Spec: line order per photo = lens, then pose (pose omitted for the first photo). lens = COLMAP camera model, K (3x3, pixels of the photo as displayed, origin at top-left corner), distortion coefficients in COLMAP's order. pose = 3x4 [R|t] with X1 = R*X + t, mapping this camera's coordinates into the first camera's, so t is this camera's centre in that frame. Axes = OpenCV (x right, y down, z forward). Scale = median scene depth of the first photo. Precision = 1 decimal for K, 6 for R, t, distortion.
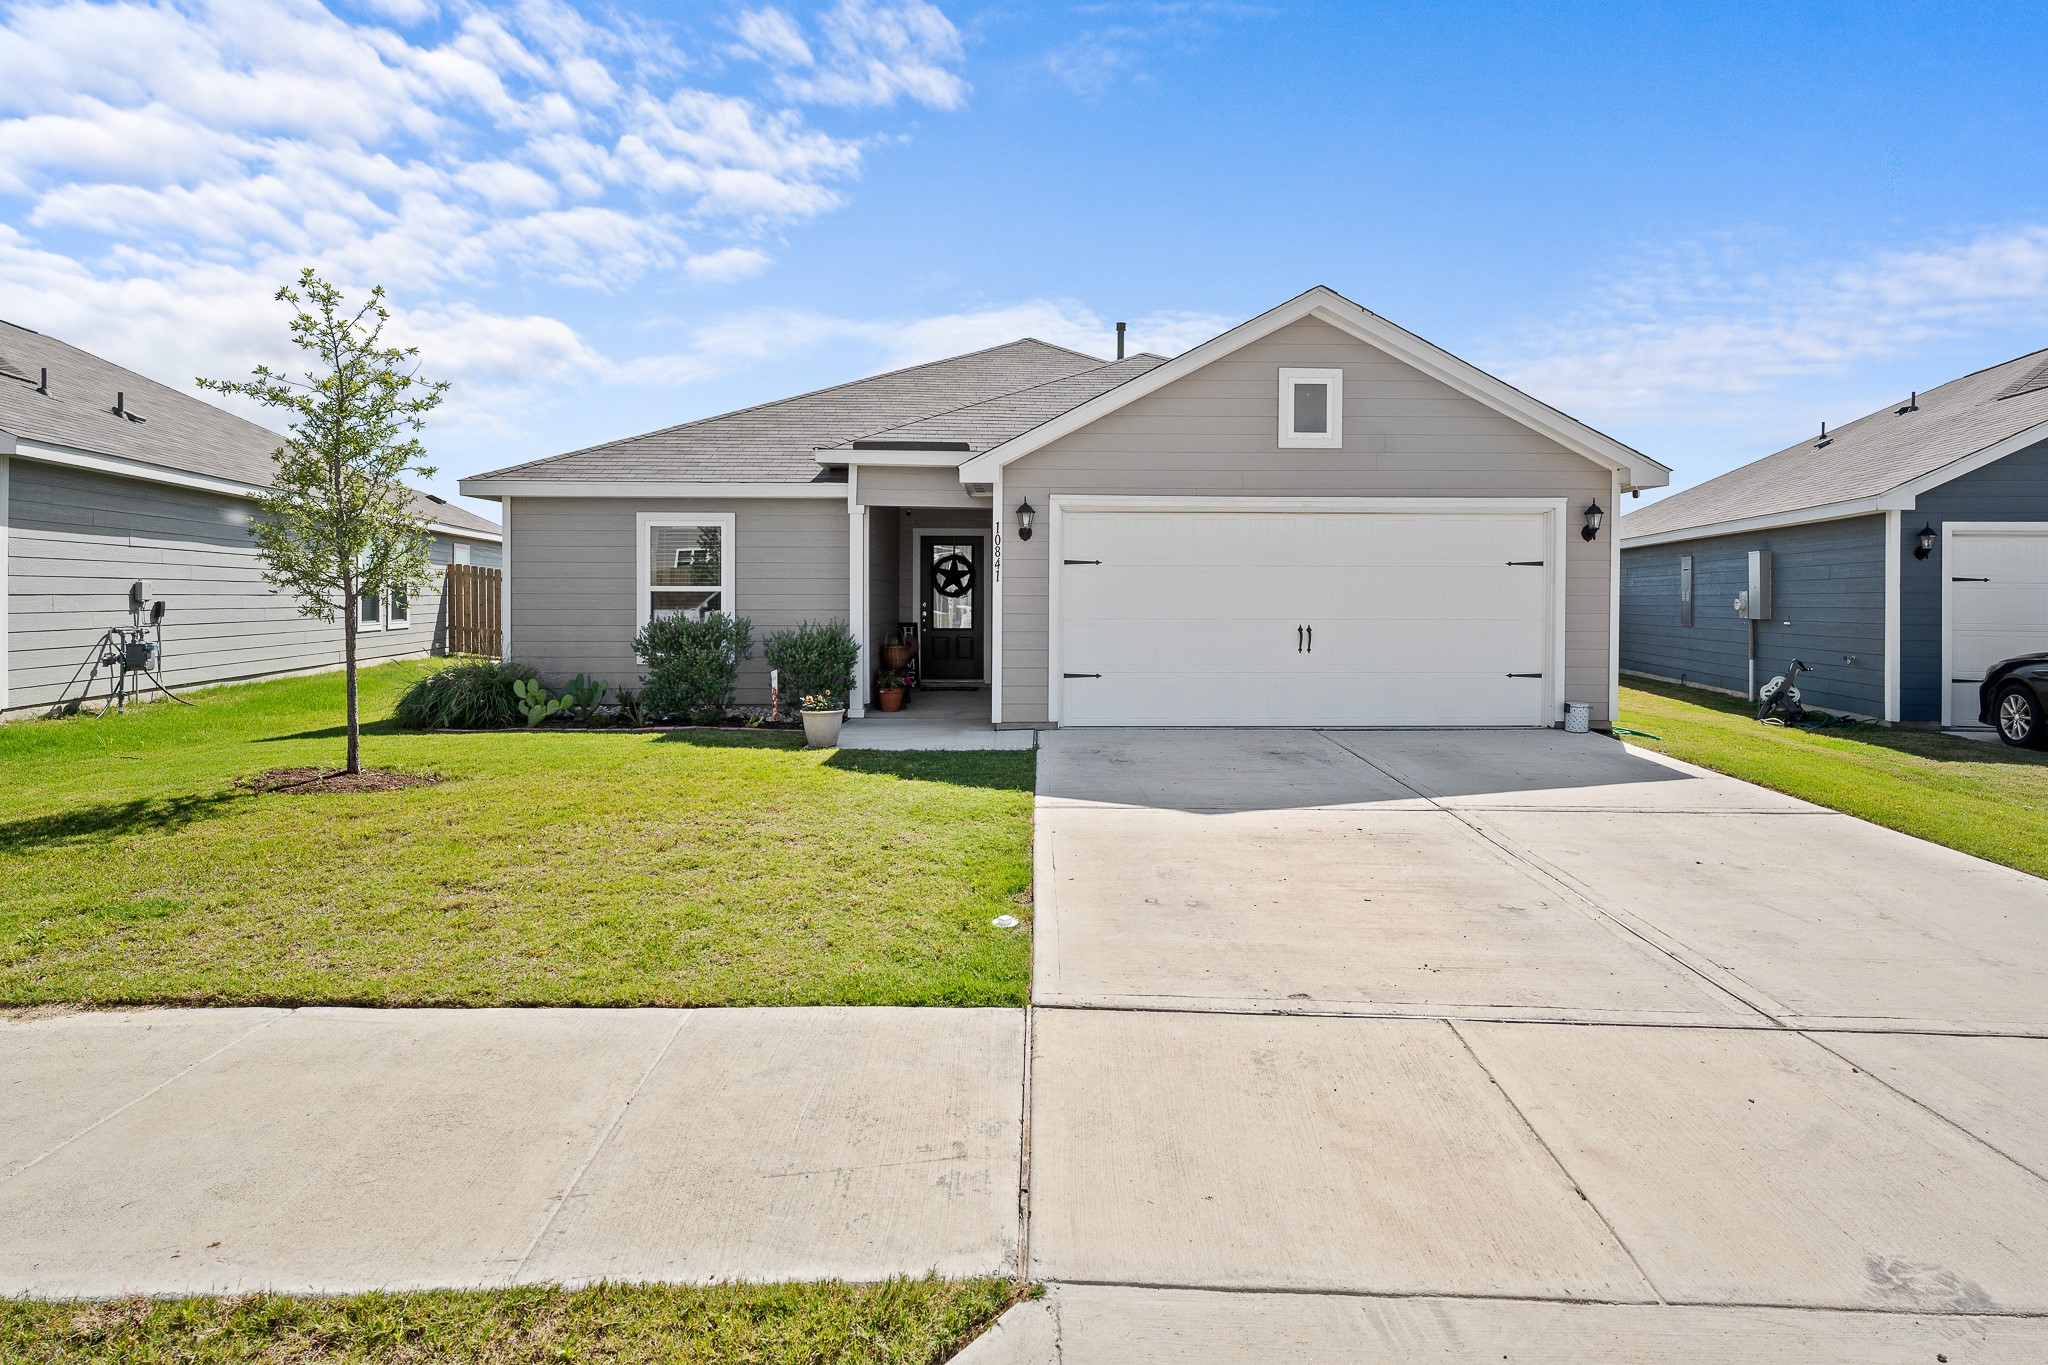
lens RADIAL K [[1081.6, 0, 1024.0], [0, 1081.6, 682.5], [0, 0, 1]] dist [0.003583, 0.000600]
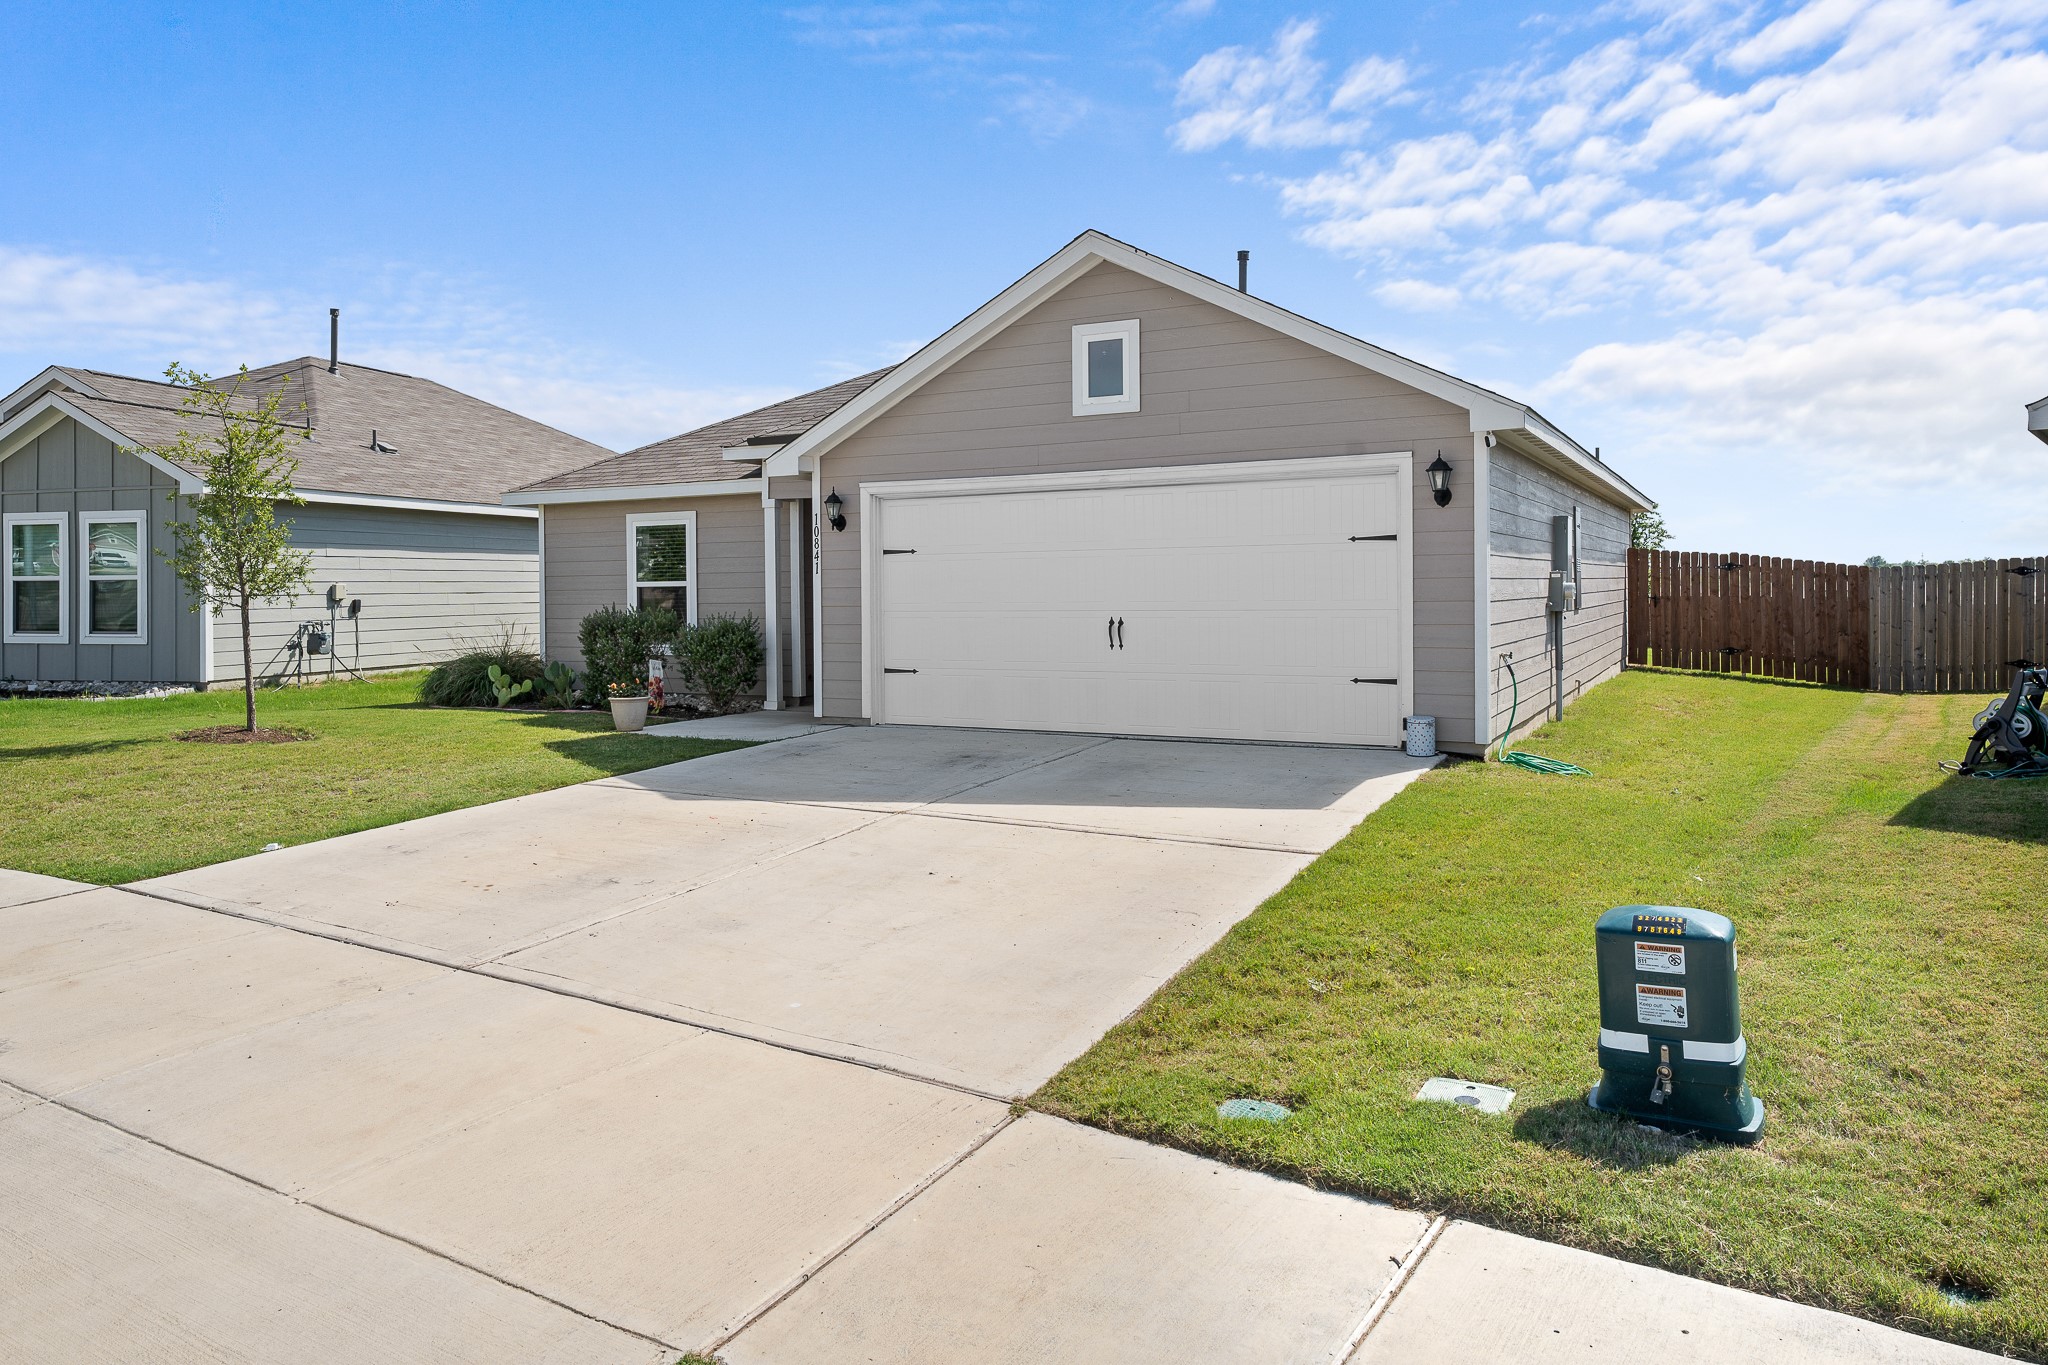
lens RADIAL K [[1384.7, 0, 1024.0], [0, 1384.7, 682.5], [0, 0, 1]] dist [0.018598, 0.000625]
pose [[0.863324, 0.021869, -0.504175, 0.768280], [-0.024879, 0.999690, 0.000761, 0.000148], [0.504036, 0.011886, 0.863601, 0.005803]]
